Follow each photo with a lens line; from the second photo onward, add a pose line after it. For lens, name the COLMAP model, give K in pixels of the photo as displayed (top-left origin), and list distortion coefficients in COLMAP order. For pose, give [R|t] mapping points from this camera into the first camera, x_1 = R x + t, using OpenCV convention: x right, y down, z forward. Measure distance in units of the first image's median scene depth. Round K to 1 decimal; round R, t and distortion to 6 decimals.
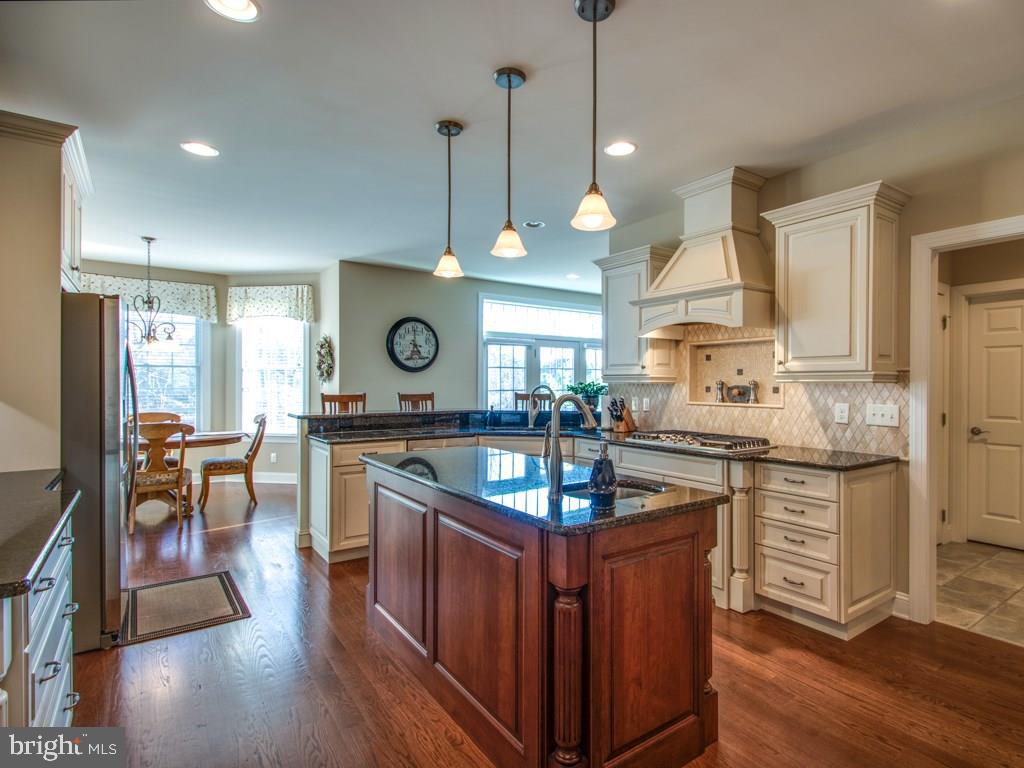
lens RADIAL K [[541.2, 0, 546.2], [0, 541.2, 388.2], [0, 0, 1]] dist [0.021268, -0.000629]
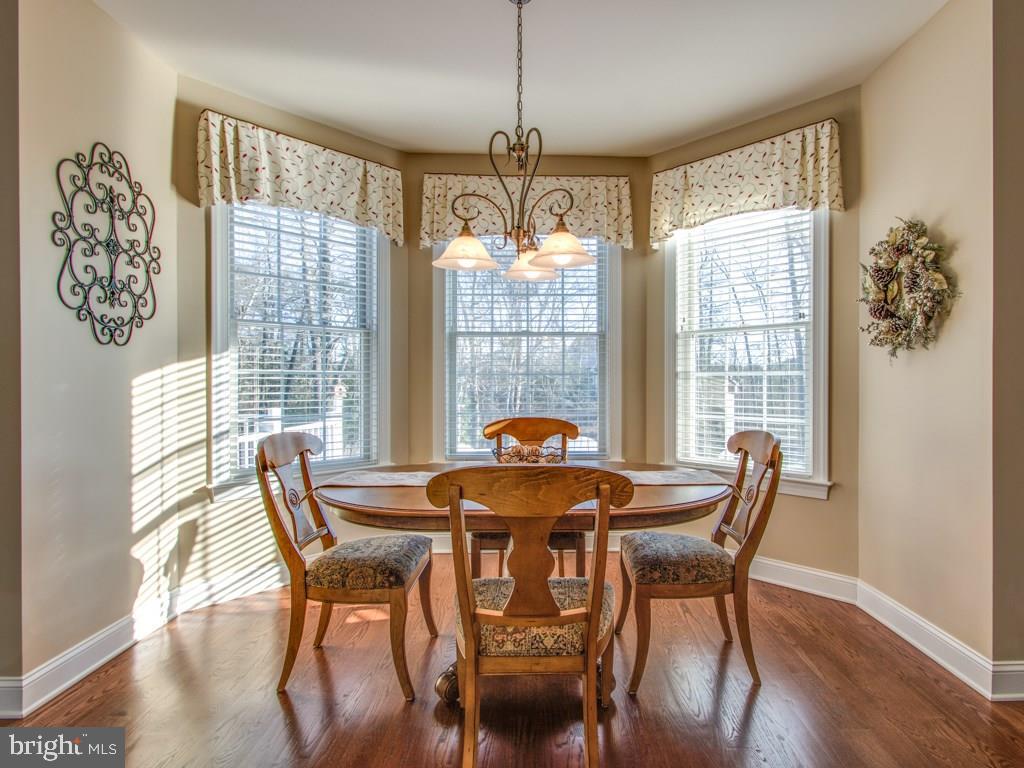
lens RADIAL K [[541.2, 0, 516.8], [0, 541.2, 389.7], [0, 0, 1]] dist [0.021268, -0.000629]
pose [[0.781856, -0.005021, -0.623438, -0.373290], [-0.000086, 0.999967, -0.008162, 0.019524], [0.623459, 0.006435, 0.781830, 0.535547]]
